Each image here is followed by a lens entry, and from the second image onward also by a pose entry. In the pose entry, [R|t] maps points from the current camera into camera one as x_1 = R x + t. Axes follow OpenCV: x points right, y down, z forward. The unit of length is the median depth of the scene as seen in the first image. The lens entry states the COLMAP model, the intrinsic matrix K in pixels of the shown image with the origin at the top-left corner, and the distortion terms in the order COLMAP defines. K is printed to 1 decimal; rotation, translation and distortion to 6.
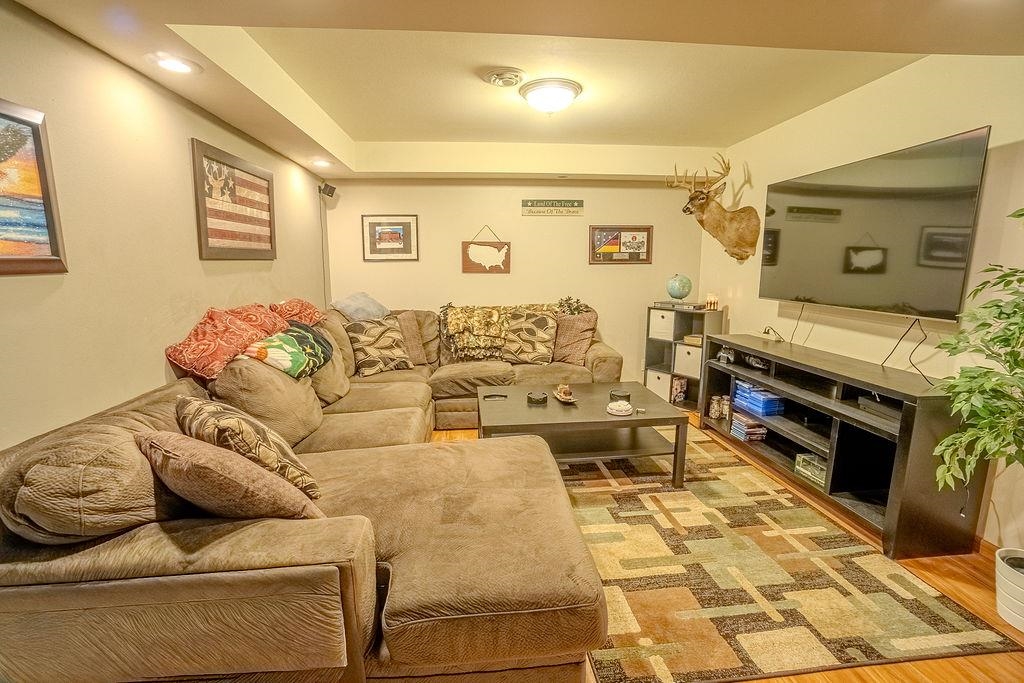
lens RADIAL K [[449.3, 0, 509.6], [0, 449.3, 338.9], [0, 0, 1]] dist [-0.045650, 0.010902]
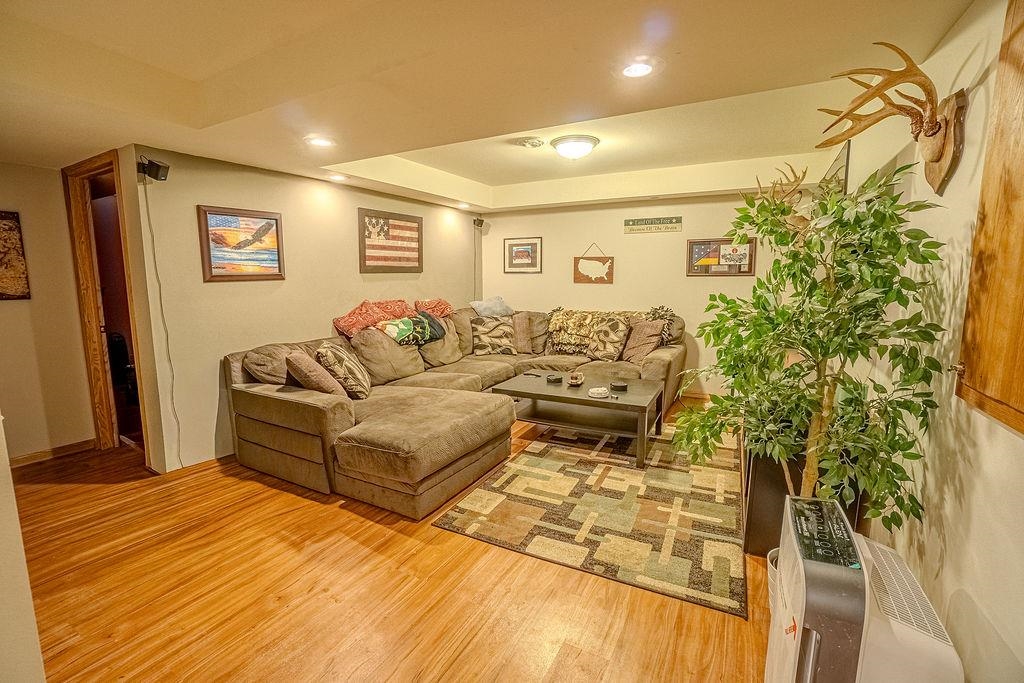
lens RADIAL K [[449.3, 0, 508.8], [0, 449.3, 341.1], [0, 0, 1]] dist [-0.045650, 0.010902]
pose [[0.839559, 0.079337, -0.537445, 0.512146], [-0.089046, 0.995996, 0.007926, 0.018773], [0.535922, 0.041204, 0.843262, -0.133978]]
